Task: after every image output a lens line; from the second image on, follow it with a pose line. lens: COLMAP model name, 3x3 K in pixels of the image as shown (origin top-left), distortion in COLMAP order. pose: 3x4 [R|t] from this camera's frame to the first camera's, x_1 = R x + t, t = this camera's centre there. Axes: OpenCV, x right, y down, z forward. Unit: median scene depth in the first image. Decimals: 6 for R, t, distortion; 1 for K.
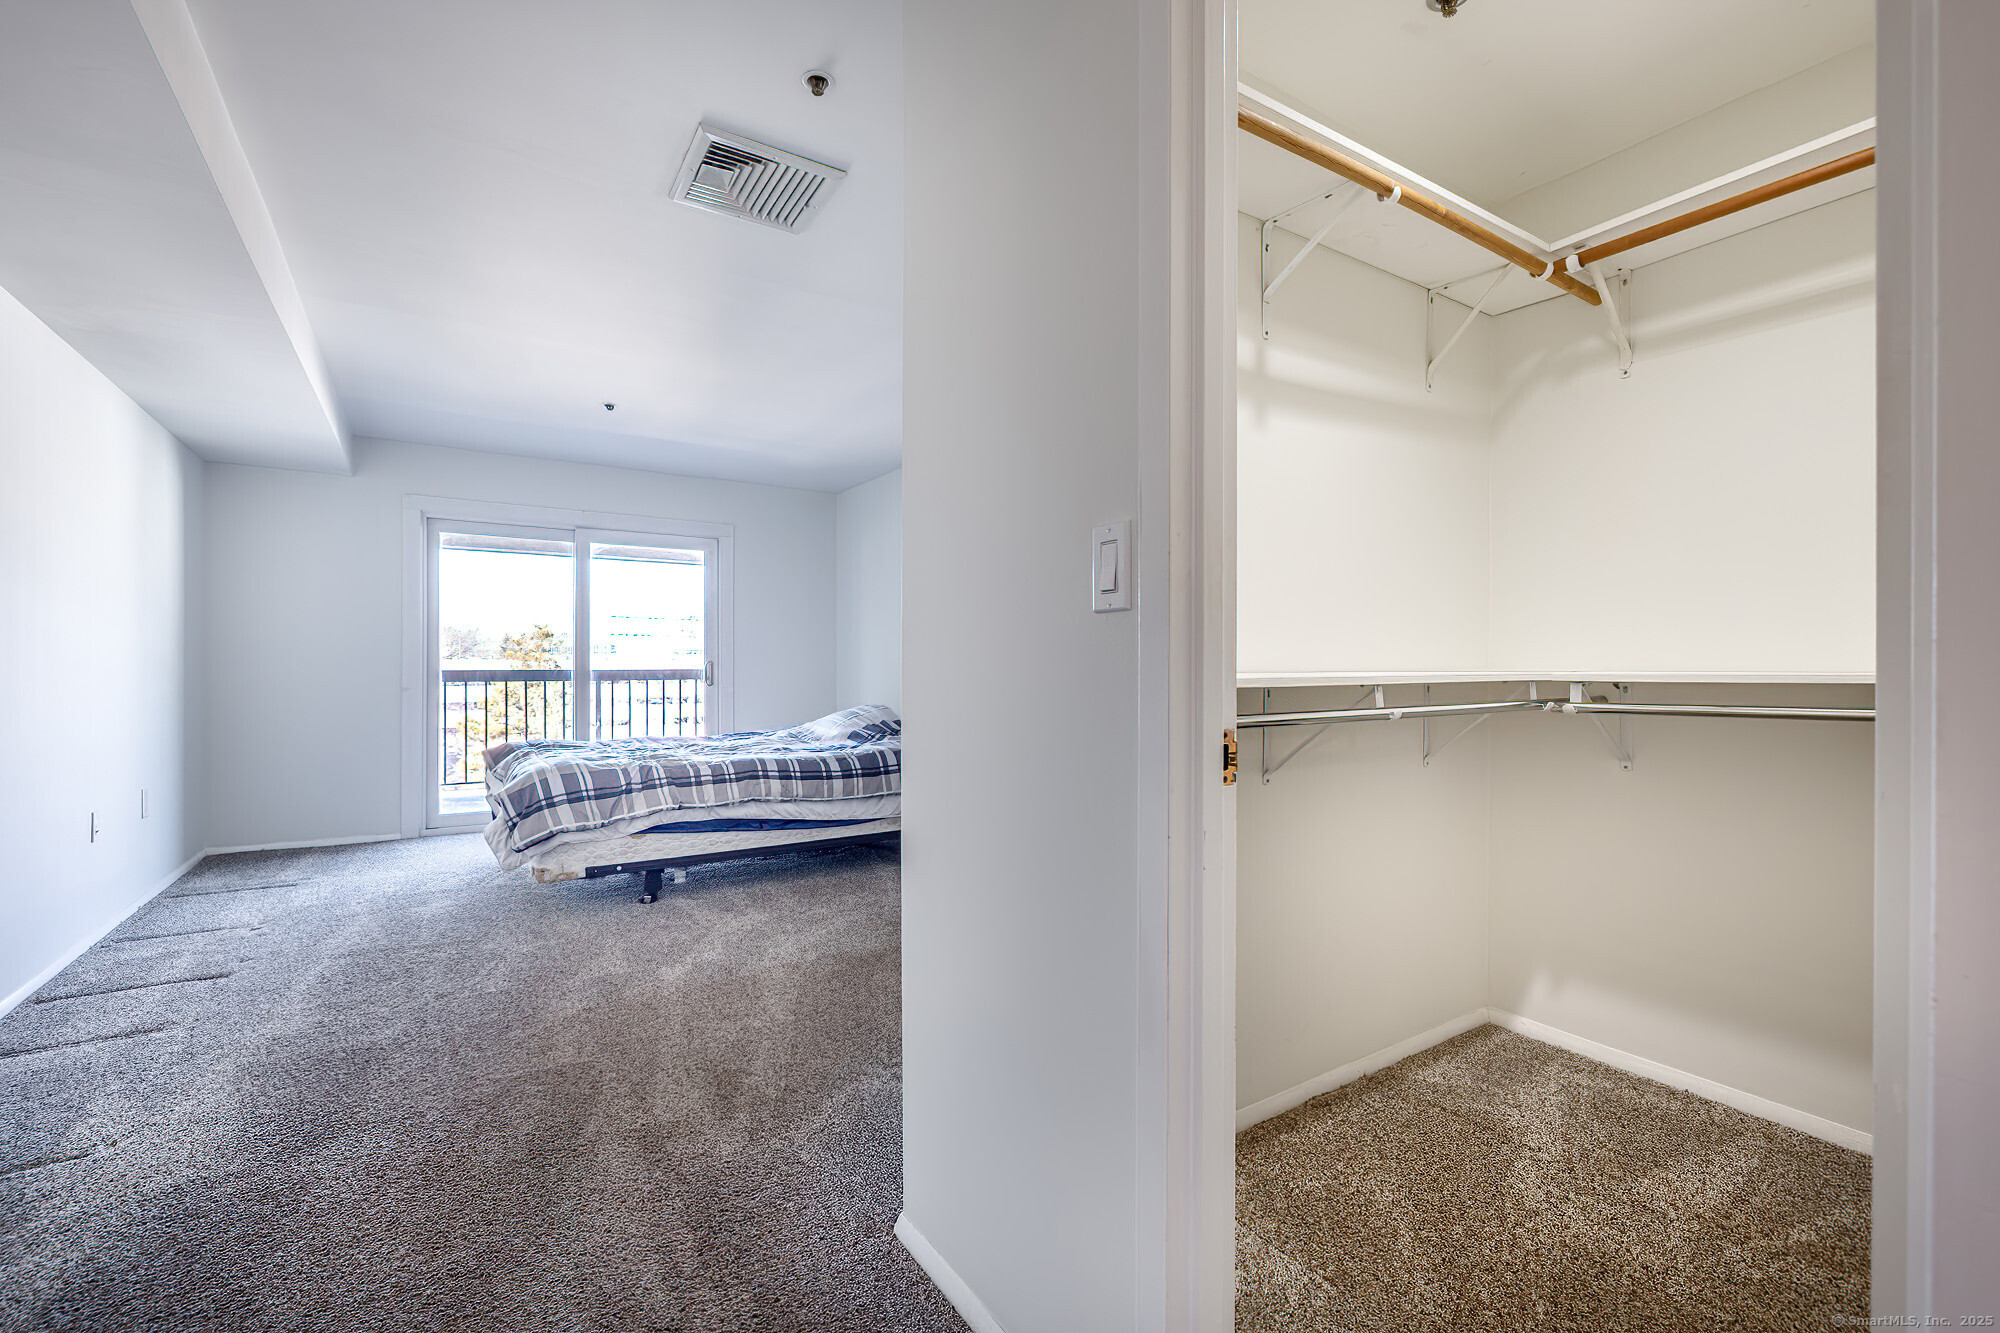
lens RADIAL K [[851.8, 0, 996.2], [0, 851.8, 660.9], [0, 0, 1]] dist [-0.001102, -0.001276]
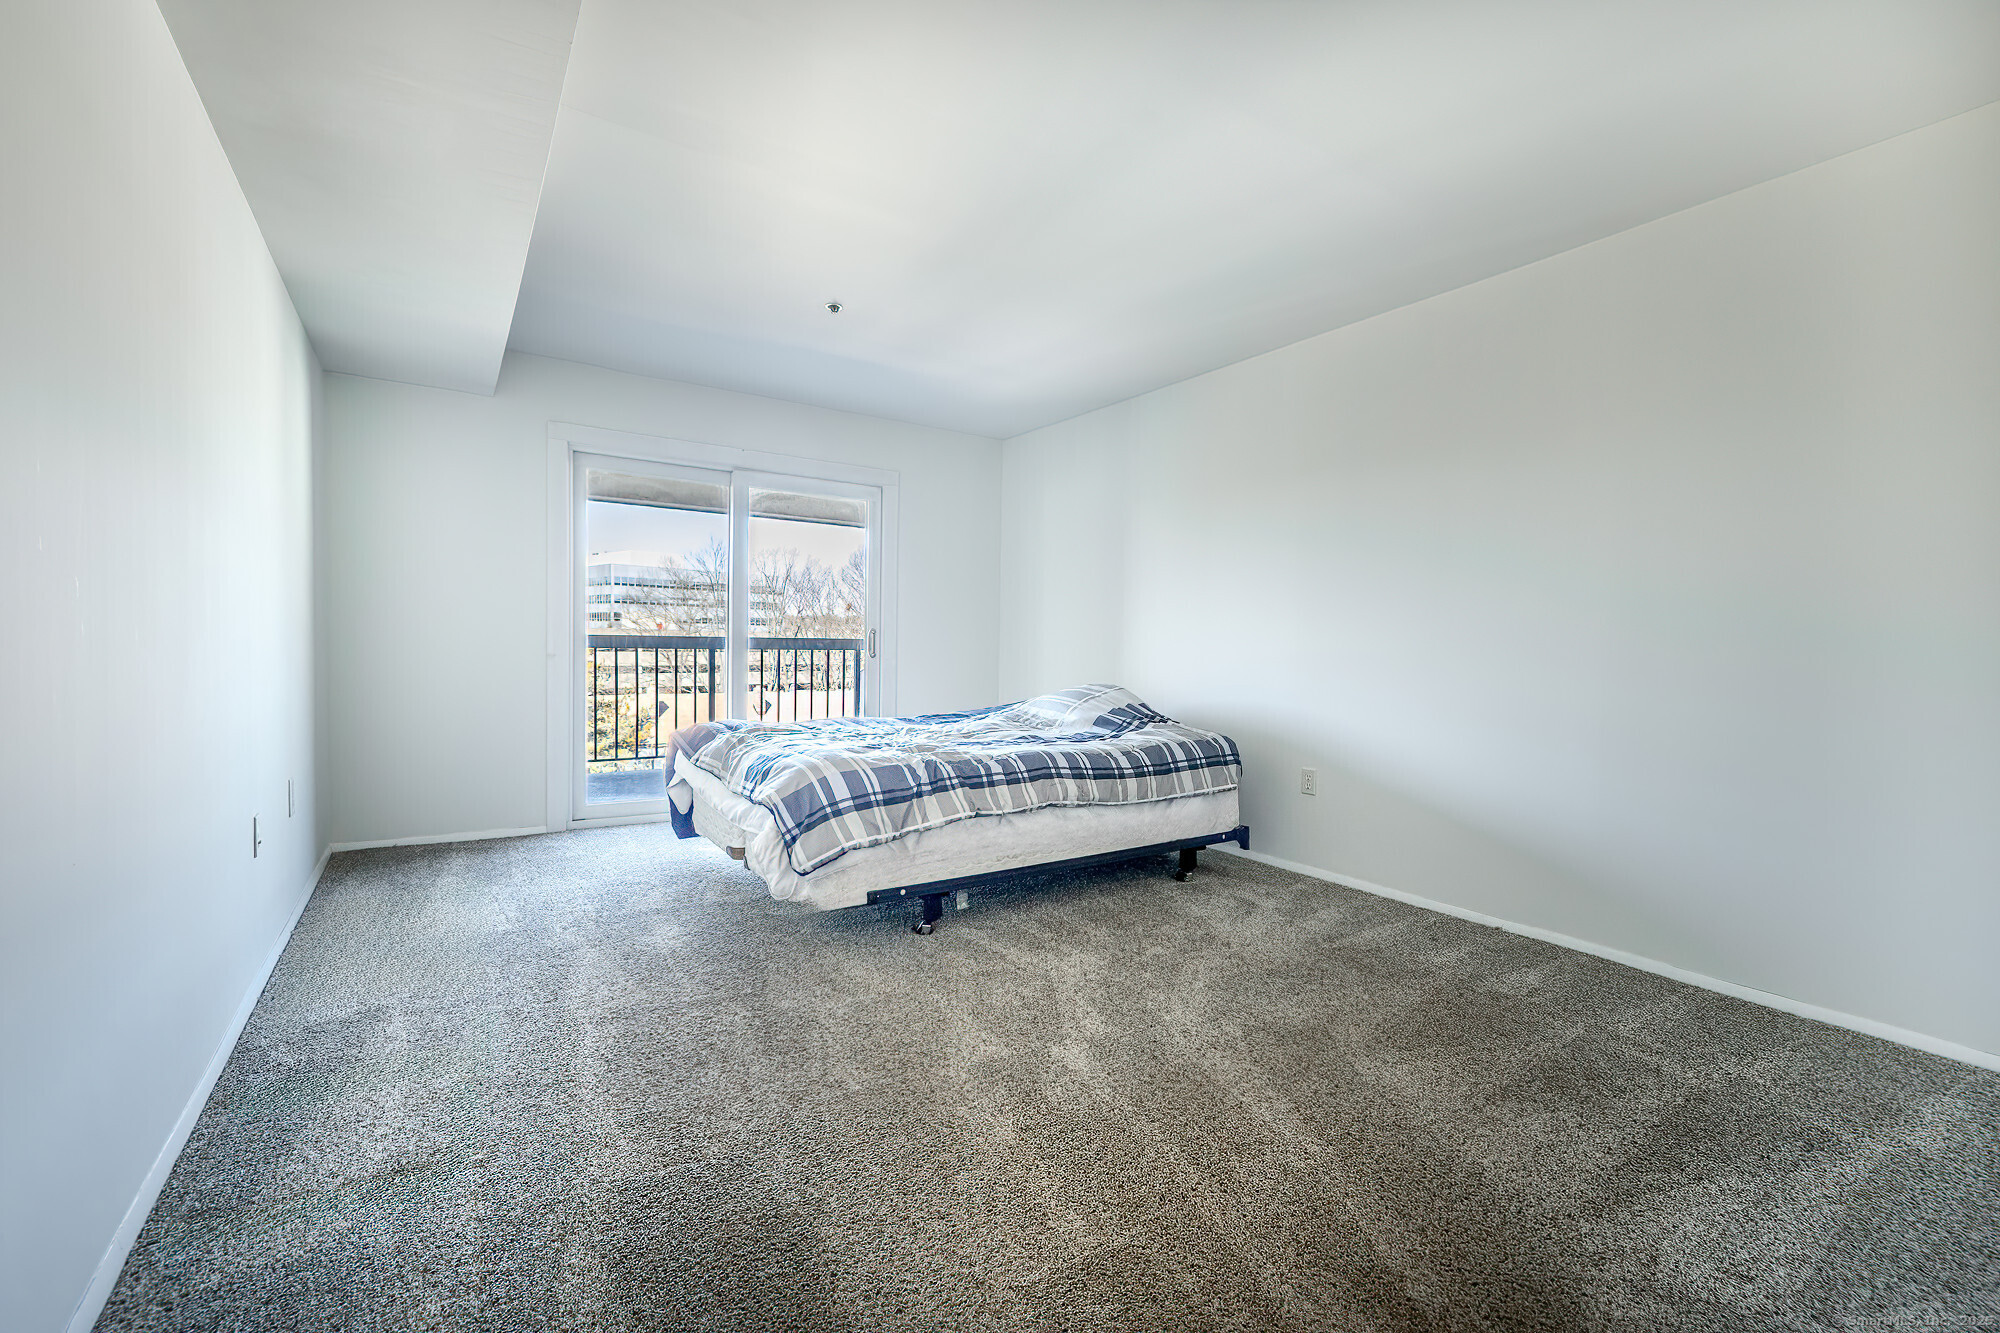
lens RADIAL K [[851.8, 0, 994.0], [0, 851.8, 670.0], [0, 0, 1]] dist [-0.001102, -0.001276]
pose [[0.999824, 0.018152, -0.004778, -0.361038], [-0.017944, 0.999018, 0.040503, 0.007743], [0.005508, -0.040411, 0.999168, 0.231753]]
